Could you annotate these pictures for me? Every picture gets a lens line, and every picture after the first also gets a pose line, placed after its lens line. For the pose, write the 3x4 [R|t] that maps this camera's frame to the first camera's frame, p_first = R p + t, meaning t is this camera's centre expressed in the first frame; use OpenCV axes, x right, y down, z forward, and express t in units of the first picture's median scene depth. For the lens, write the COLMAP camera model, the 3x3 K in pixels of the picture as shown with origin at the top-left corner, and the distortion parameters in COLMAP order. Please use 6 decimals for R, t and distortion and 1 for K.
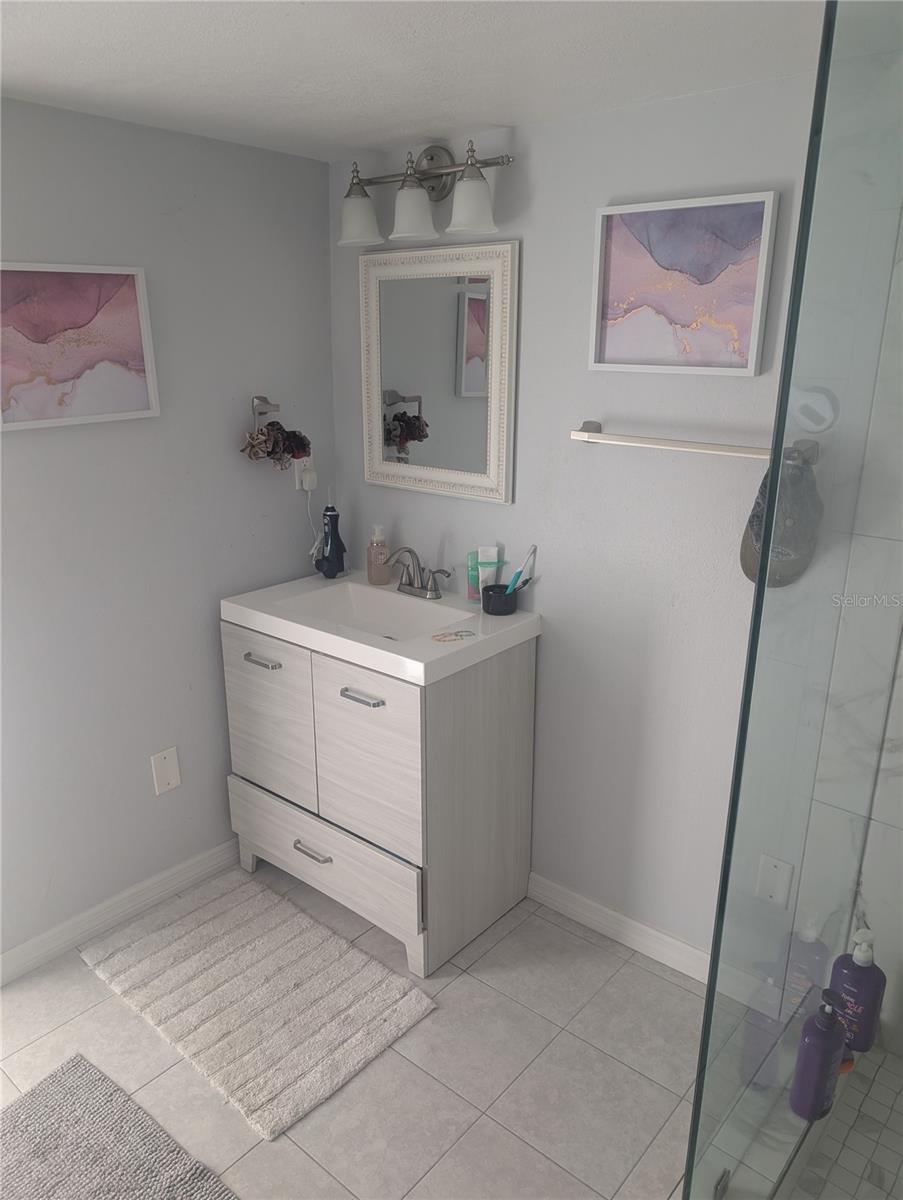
lens RADIAL K [[856.4, 0, 452.4], [0, 856.4, 604.9], [0, 0, 1]] dist [0.004304, -0.006817]
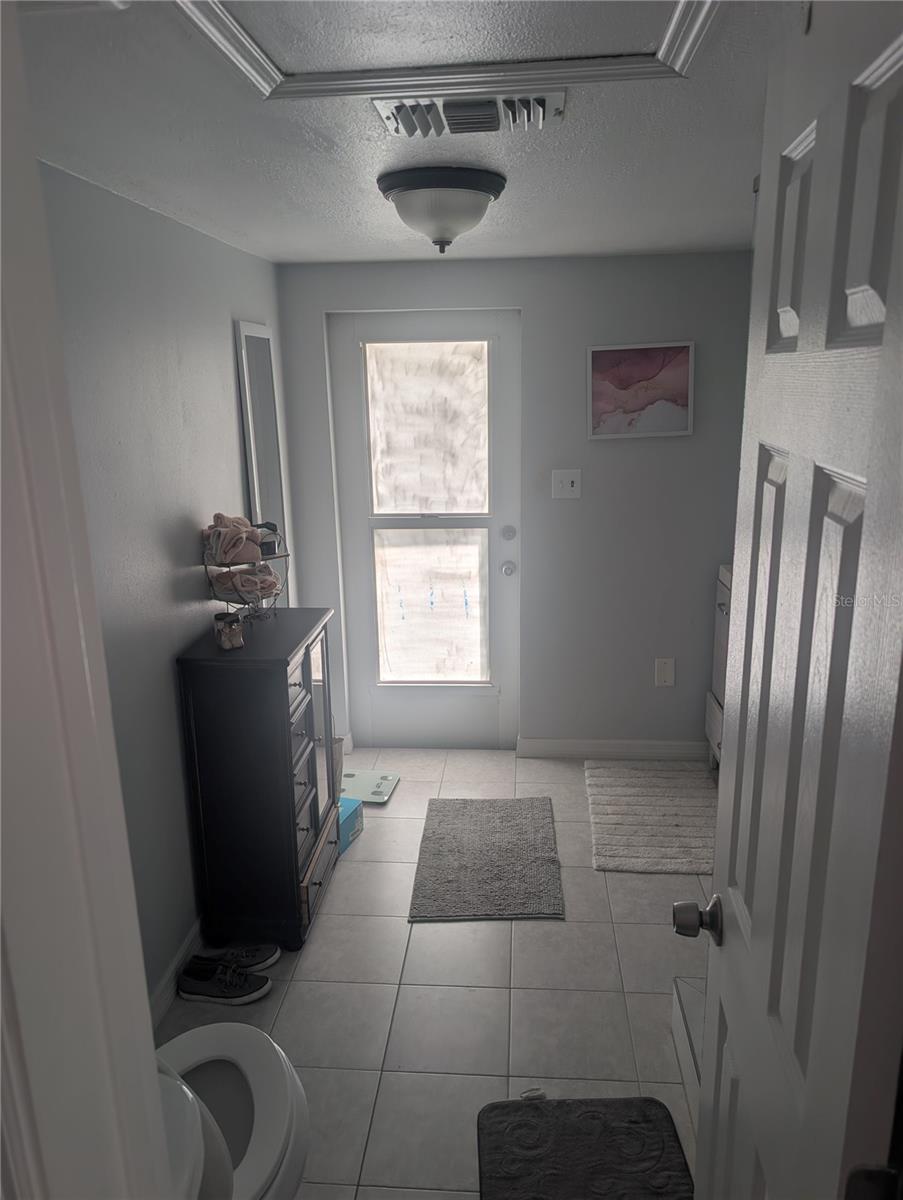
lens RADIAL K [[856.4, 0, 451.2], [0, 856.4, 599.0], [0, 0, 1]] dist [0.004304, -0.006817]
pose [[0.575922, 0.184998, -0.796298, 0.731322], [-0.213024, 0.974368, 0.072298, 0.050190], [0.789262, 0.127992, 0.600569, -0.238871]]
